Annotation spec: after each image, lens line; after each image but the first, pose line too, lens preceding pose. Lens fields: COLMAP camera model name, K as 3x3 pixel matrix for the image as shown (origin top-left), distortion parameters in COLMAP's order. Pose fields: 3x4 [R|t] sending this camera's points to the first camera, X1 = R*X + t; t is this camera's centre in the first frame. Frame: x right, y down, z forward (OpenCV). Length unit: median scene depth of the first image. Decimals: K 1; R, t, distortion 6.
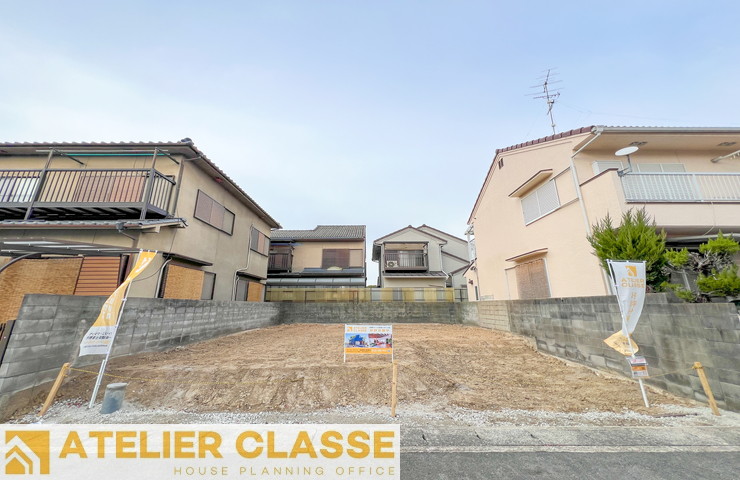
lens RADIAL K [[294.0, 0, 368.3], [0, 294.0, 224.6], [0, 0, 1]] dist [-0.003031, 0.000338]
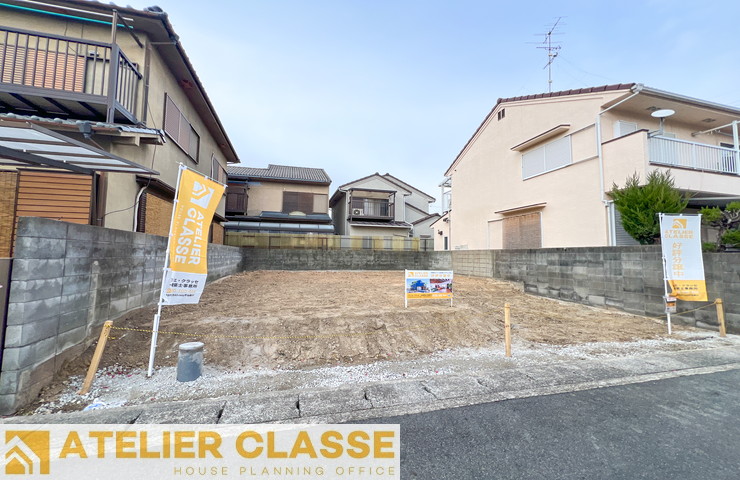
lens RADIAL K [[294.0, 0, 368.5], [0, 294.0, 240.1], [0, 0, 1]] dist [-0.003031, 0.000338]
pose [[0.966037, 0.028534, 0.256825, -0.328242], [-0.083563, 0.974979, 0.205994, 0.052190], [-0.244521, -0.220459, 0.944250, 0.133204]]
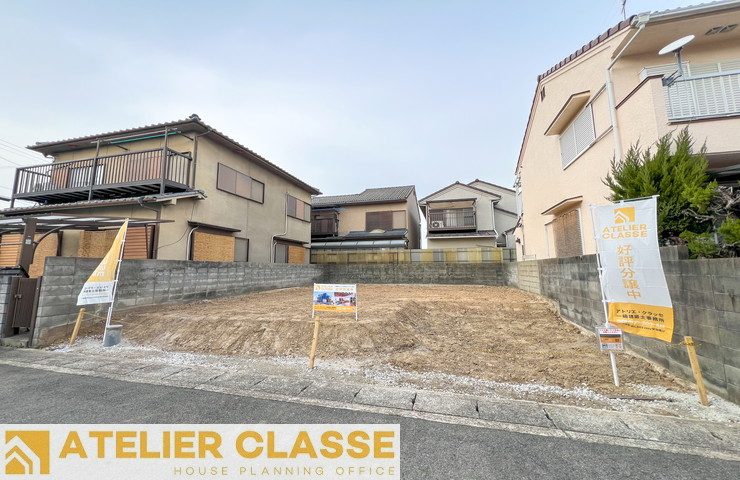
lens RADIAL K [[294.0, 0, 368.6], [0, 294.0, 237.1], [0, 0, 1]] dist [-0.003031, 0.000338]
pose [[0.964509, -0.029257, -0.262423, 0.288820], [0.071928, 0.985370, 0.154509, 0.027431], [0.254063, -0.167901, 0.952503, 0.073088]]
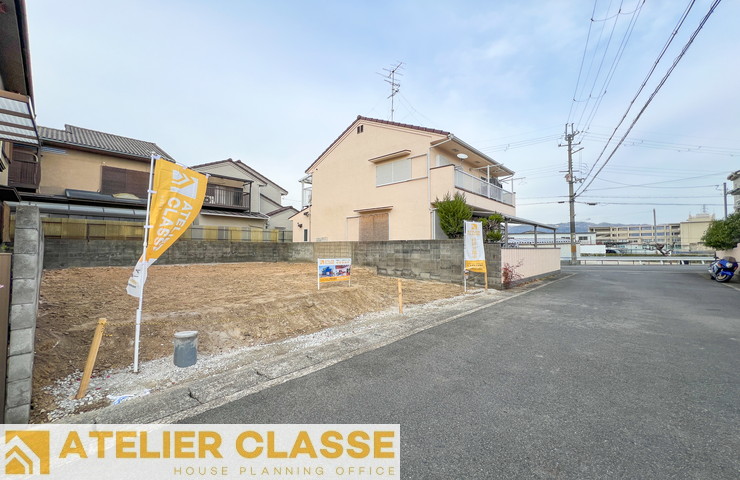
lens RADIAL K [[294.0, 0, 367.5], [0, 294.0, 244.8], [0, 0, 1]] dist [-0.003031, 0.000338]
pose [[0.683487, 0.012562, 0.729854, -0.579621], [-0.199579, 0.964971, 0.170292, 0.048148], [-0.702149, -0.262056, 0.662052, 0.110802]]
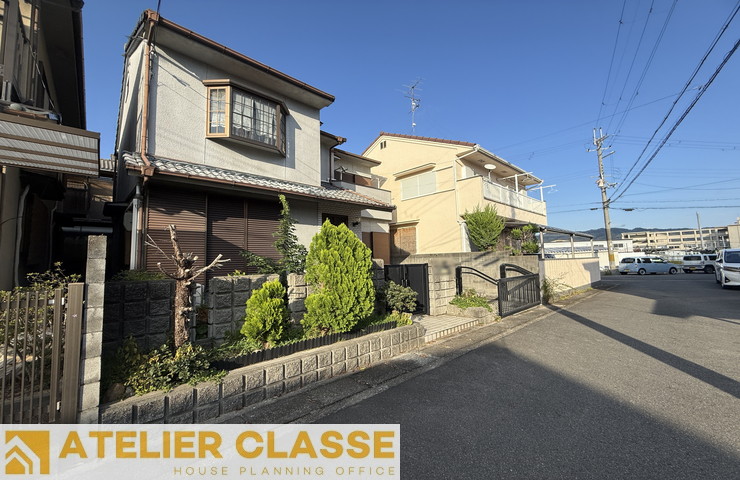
lens RADIAL K [[293.5, 0, 367.1], [0, 293.5, 239.6], [0, 0, 1]] dist [0.001650, 0.000035]
pose [[0.733129, 0.037426, 0.679059, -0.600546], [-0.163767, 0.978819, 0.122860, 0.048586], [-0.660077, -0.201280, 0.723729, 0.145938]]
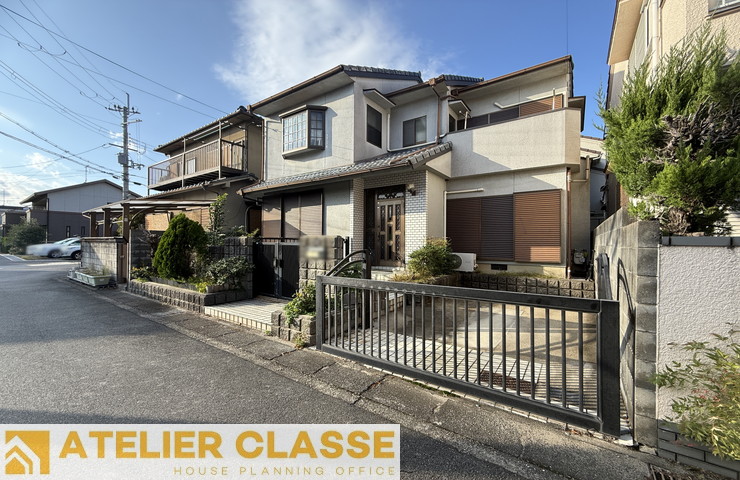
lens RADIAL K [[293.5, 0, 366.9], [0, 293.5, 244.1], [0, 0, 1]] dist [0.001650, 0.000035]
pose [[0.811090, 0.010105, -0.584834, 0.588324], [0.149980, 0.962831, 0.224640, 0.067934], [0.565366, -0.269916, 0.779427, 0.194313]]
